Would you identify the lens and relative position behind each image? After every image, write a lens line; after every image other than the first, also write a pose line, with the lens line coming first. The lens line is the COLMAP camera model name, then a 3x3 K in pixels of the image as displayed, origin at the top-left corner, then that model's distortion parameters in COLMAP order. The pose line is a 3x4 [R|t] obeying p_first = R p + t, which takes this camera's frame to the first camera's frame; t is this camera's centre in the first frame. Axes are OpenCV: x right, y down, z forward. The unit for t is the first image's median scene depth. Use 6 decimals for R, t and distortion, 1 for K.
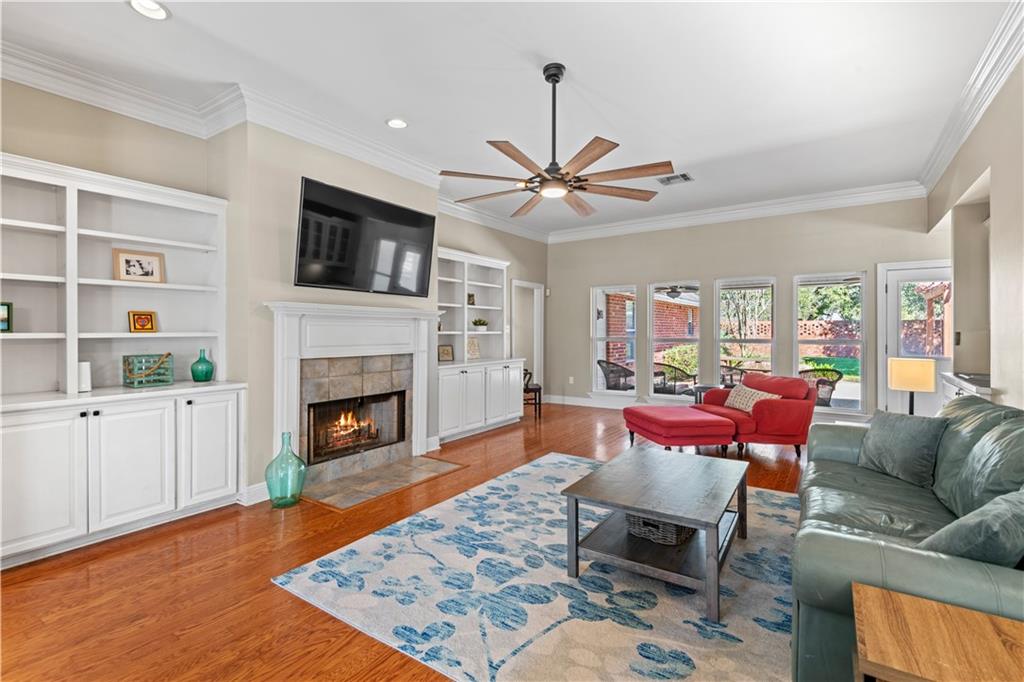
lens RADIAL K [[474.3, 0, 510.1], [0, 474.3, 333.3], [0, 0, 1]] dist [0.002730, -0.000165]
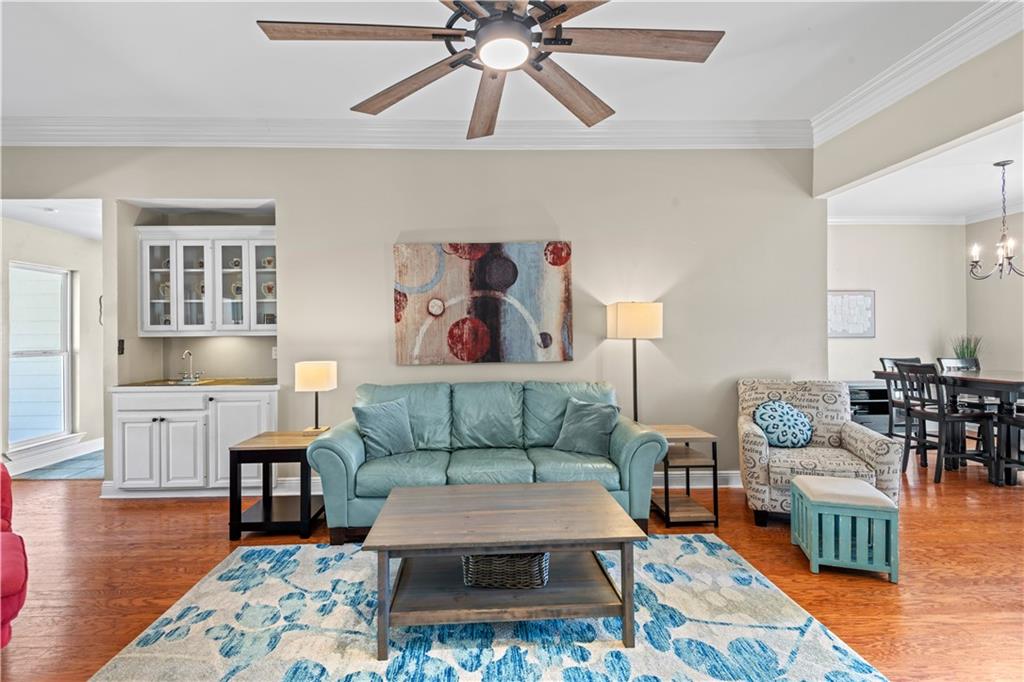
lens RADIAL K [[474.3, 0, 503.9], [0, 474.3, 337.1], [0, 0, 1]] dist [0.002730, -0.000165]
pose [[-0.601520, 0.001461, 0.798857, -0.415819], [0.011691, 0.999907, 0.006975, -0.012035], [-0.798773, 0.013535, -0.601481, 1.805113]]
